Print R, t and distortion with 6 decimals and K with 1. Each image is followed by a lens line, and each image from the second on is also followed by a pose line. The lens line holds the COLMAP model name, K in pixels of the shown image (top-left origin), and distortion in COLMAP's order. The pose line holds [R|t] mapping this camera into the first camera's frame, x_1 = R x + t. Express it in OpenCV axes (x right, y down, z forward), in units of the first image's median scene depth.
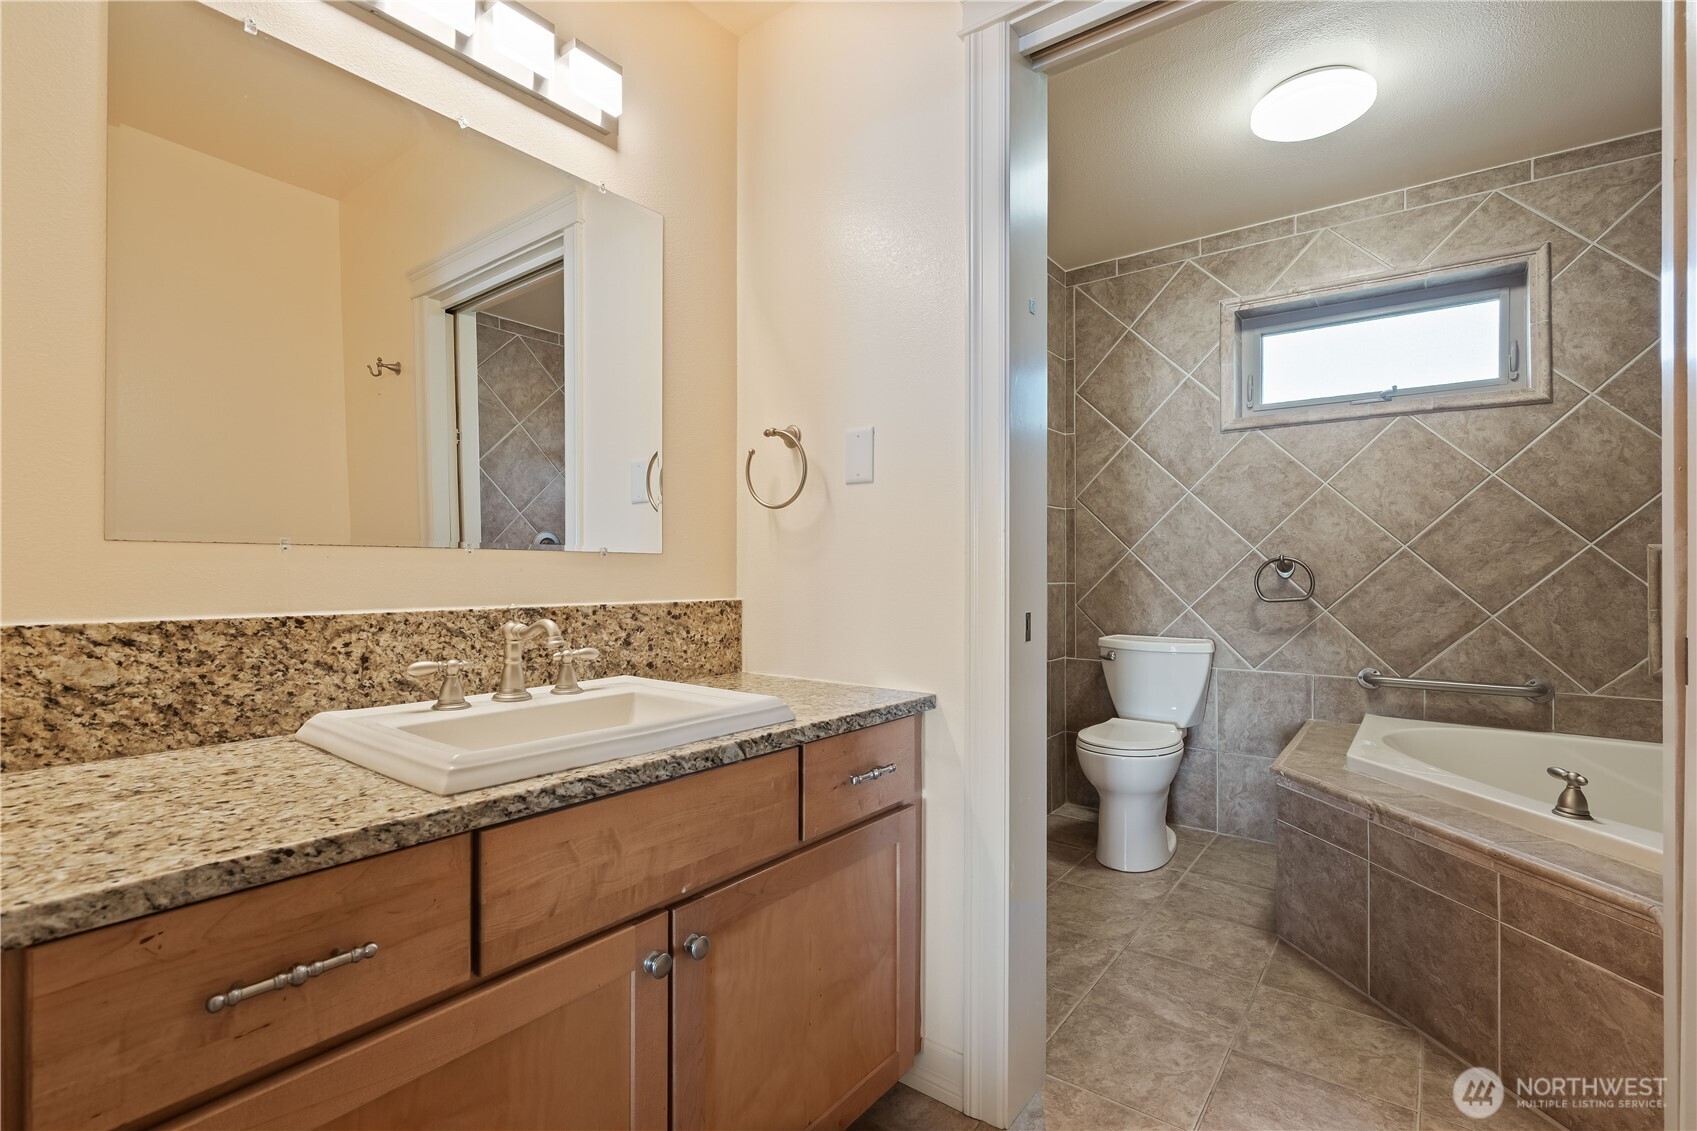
lens RADIAL K [[774.7, 0, 842.4], [0, 774.7, 566.5], [0, 0, 1]] dist [-0.008727, 0.004586]
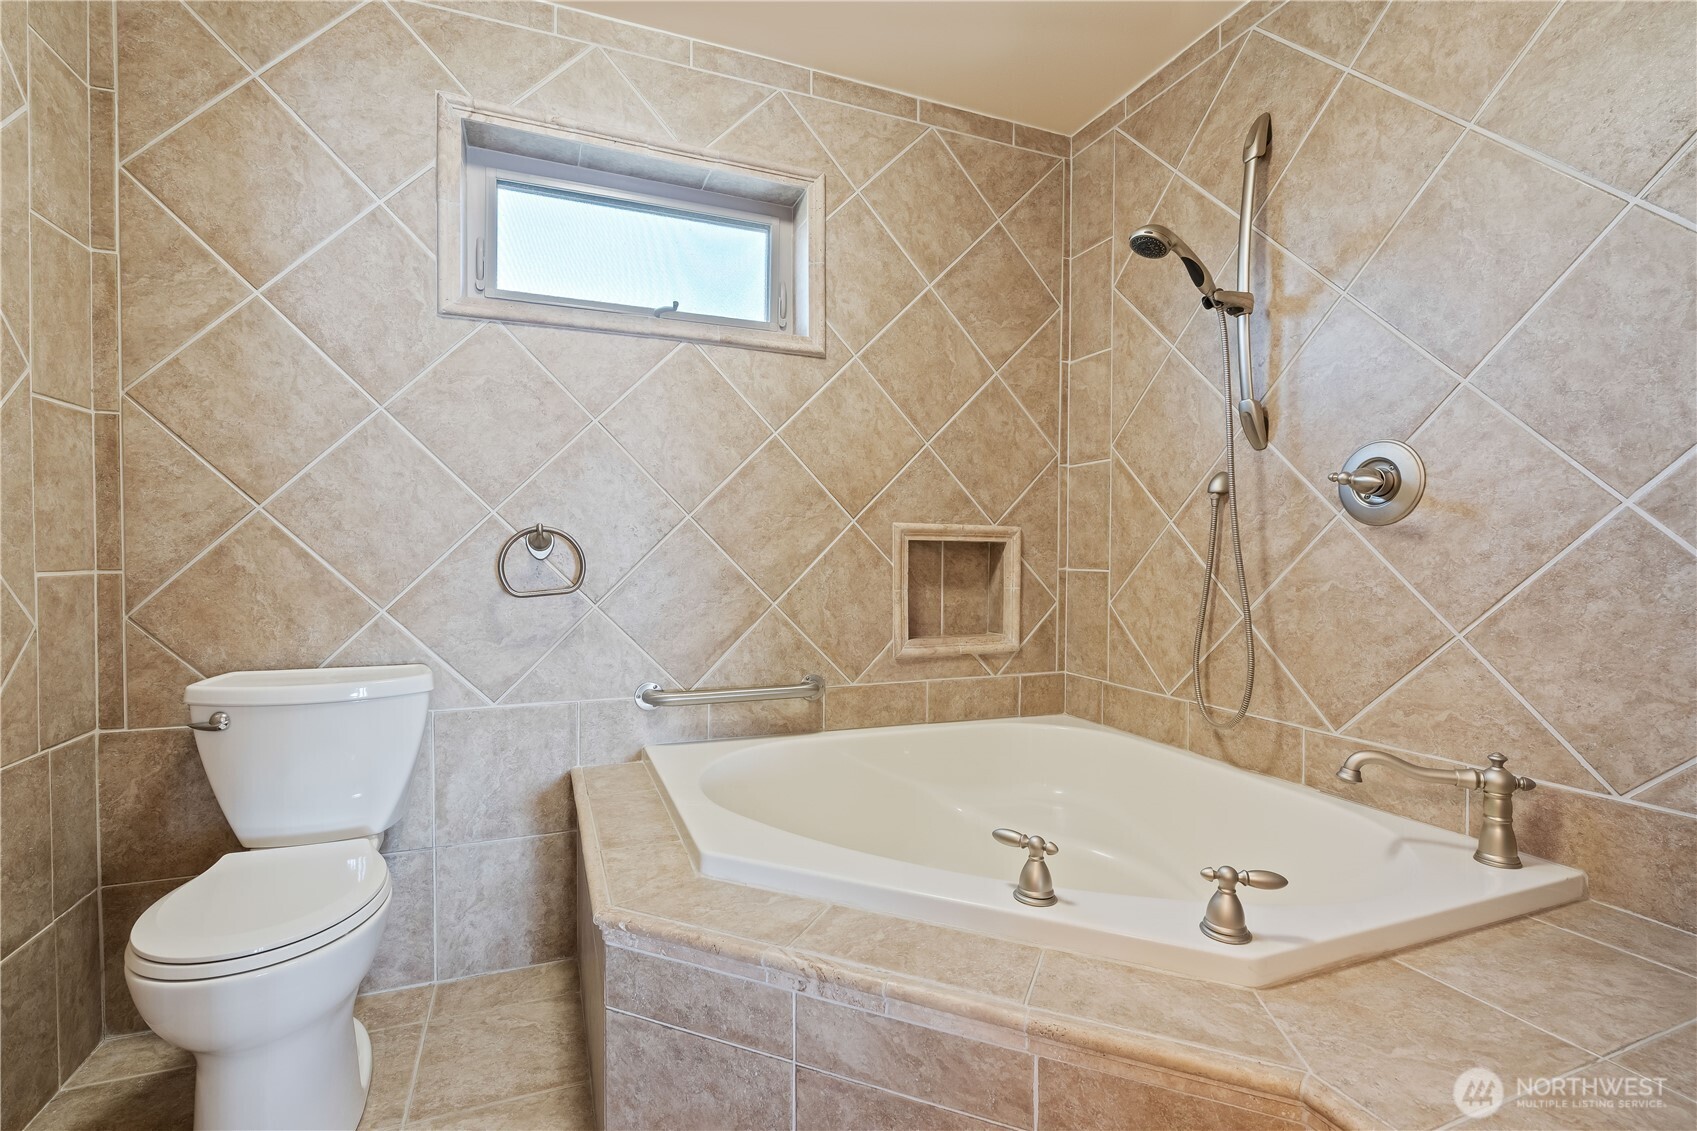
lens RADIAL K [[774.7, 0, 842.4], [0, 774.7, 566.5], [0, 0, 1]] dist [-0.008727, 0.004586]
pose [[0.512119, -0.015510, 0.858775, 0.149834], [-0.010198, 0.999657, 0.024136, 0.002775], [-0.858854, -0.021118, 0.511785, 0.470455]]
